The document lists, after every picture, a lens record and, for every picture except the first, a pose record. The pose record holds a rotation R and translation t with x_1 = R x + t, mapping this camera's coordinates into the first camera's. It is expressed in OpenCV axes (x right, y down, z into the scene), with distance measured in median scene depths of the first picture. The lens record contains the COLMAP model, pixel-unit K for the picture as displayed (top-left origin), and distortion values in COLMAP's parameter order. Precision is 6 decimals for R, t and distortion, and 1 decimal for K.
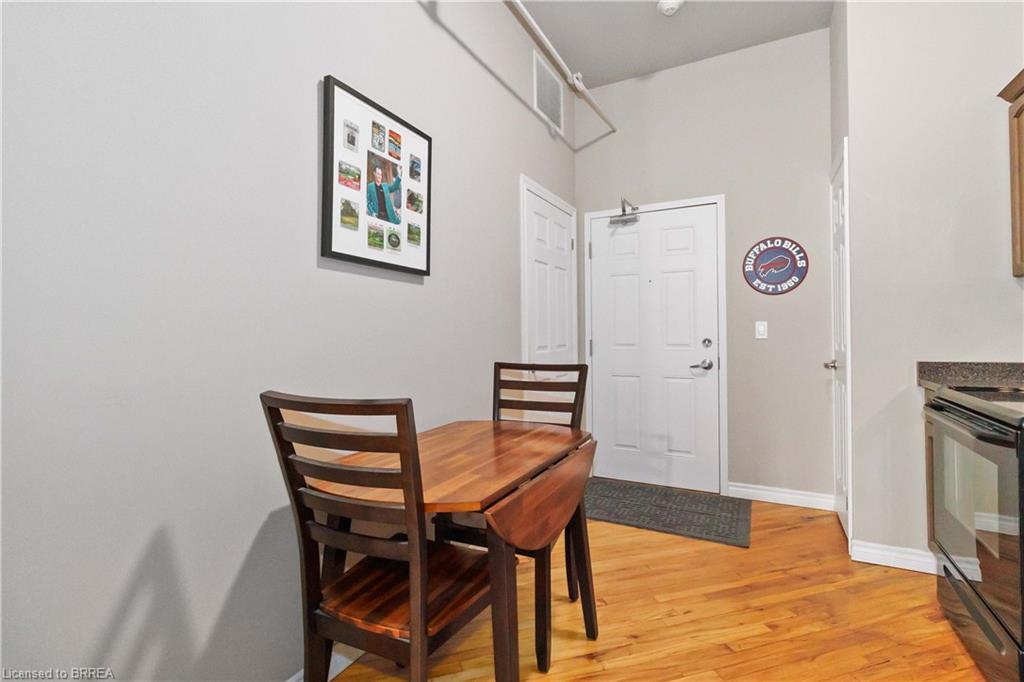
lens RADIAL K [[475.3, 0, 512.2], [0, 475.3, 332.8], [0, 0, 1]] dist [0.001858, 0.000575]
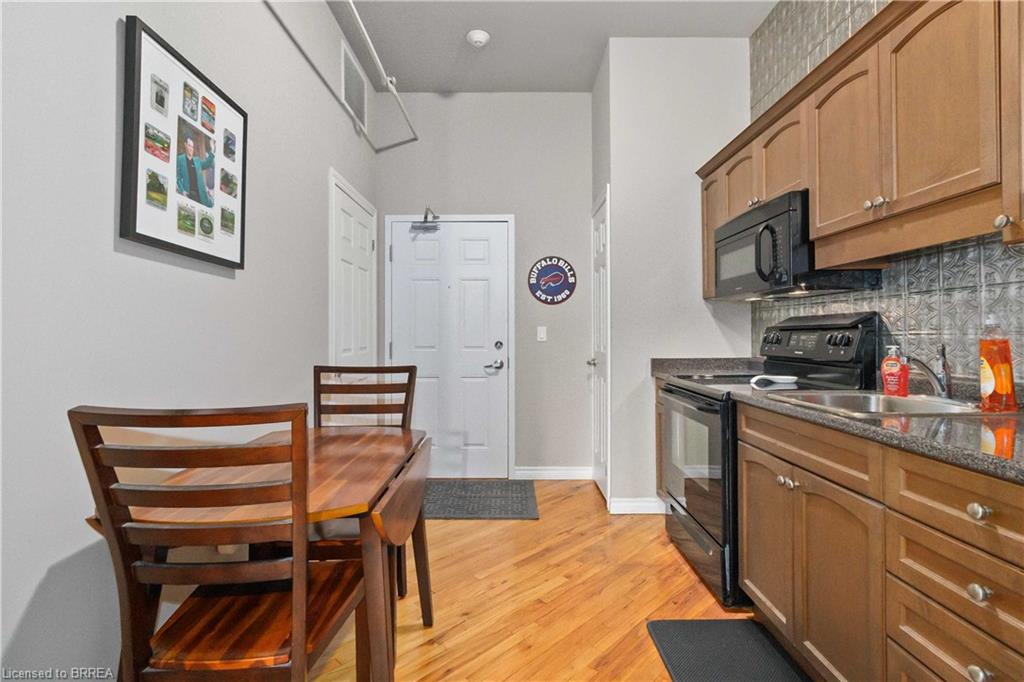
lens RADIAL K [[479.1, 0, 510.7], [0, 479.1, 334.0], [0, 0, 1]] dist [0.002309, -0.000098]
pose [[0.884859, 0.008844, 0.465774, -0.150034], [-0.007160, 0.999960, -0.005386, 0.001482], [-0.465803, 0.001431, 0.884887, -0.019757]]
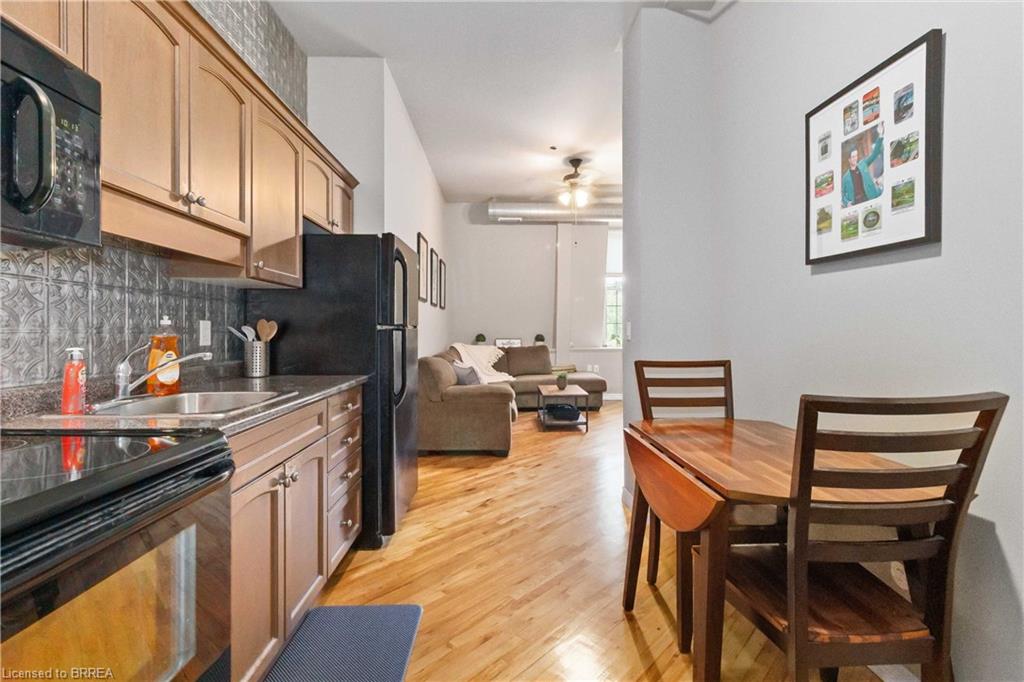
lens RADIAL K [[475.3, 0, 512.2], [0, 475.3, 332.8], [0, 0, 1]] dist [0.001858, 0.000575]
pose [[-0.872556, 0.014142, -0.488309, 0.668255], [0.011410, 0.999898, 0.008570, -0.005796], [0.488381, 0.001907, -0.872629, 1.307762]]
